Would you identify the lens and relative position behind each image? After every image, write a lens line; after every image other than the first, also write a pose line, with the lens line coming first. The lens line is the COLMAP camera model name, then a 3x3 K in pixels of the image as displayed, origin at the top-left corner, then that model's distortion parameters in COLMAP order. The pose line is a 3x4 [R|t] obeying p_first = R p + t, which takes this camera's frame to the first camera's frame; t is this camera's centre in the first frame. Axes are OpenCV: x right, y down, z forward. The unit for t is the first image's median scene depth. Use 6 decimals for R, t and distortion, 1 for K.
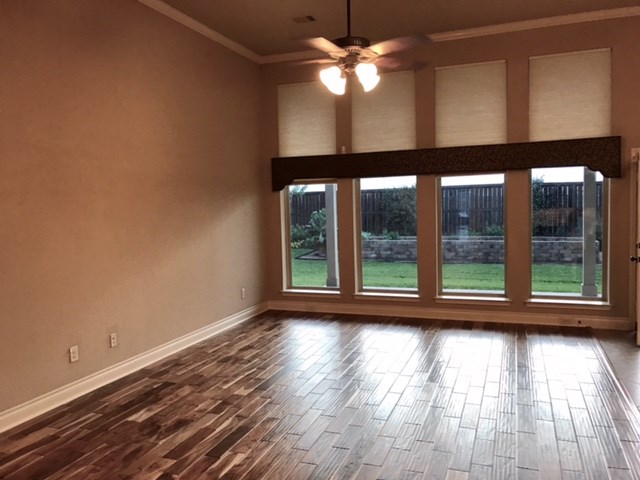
lens RADIAL K [[526.5, 0, 316.0], [0, 526.5, 237.2], [0, 0, 1]] dist [0.059033, -0.065886]
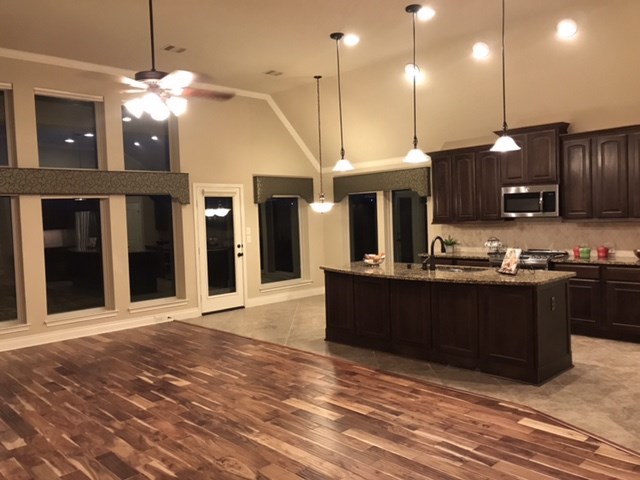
lens RADIAL K [[526.5, 0, 316.0], [0, 526.5, 237.2], [0, 0, 1]] dist [0.059033, -0.065886]
pose [[0.432747, -0.026832, 0.901116, -0.678218], [0.079813, 0.996772, -0.008648, 0.011894], [-0.897976, 0.075664, 0.433492, 0.185521]]
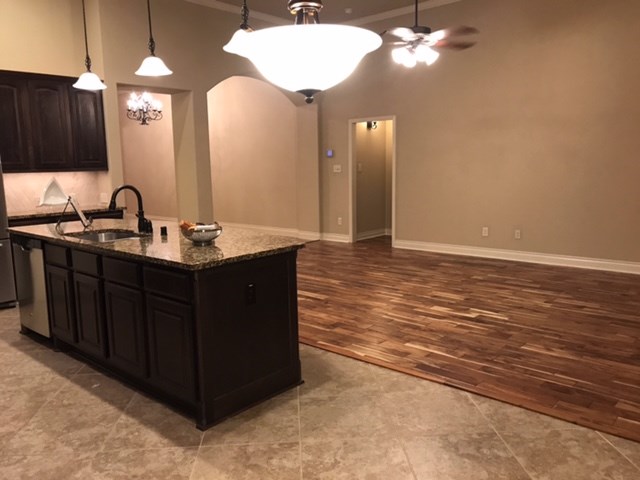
lens RADIAL K [[526.5, 0, 316.0], [0, 526.5, 237.2], [0, 0, 1]] dist [0.059033, -0.065886]
pose [[-0.362173, 0.168658, -0.916725, 1.289080], [-0.028027, 0.981079, 0.191570, -0.070007], [0.931690, 0.095074, -0.350593, 1.080168]]
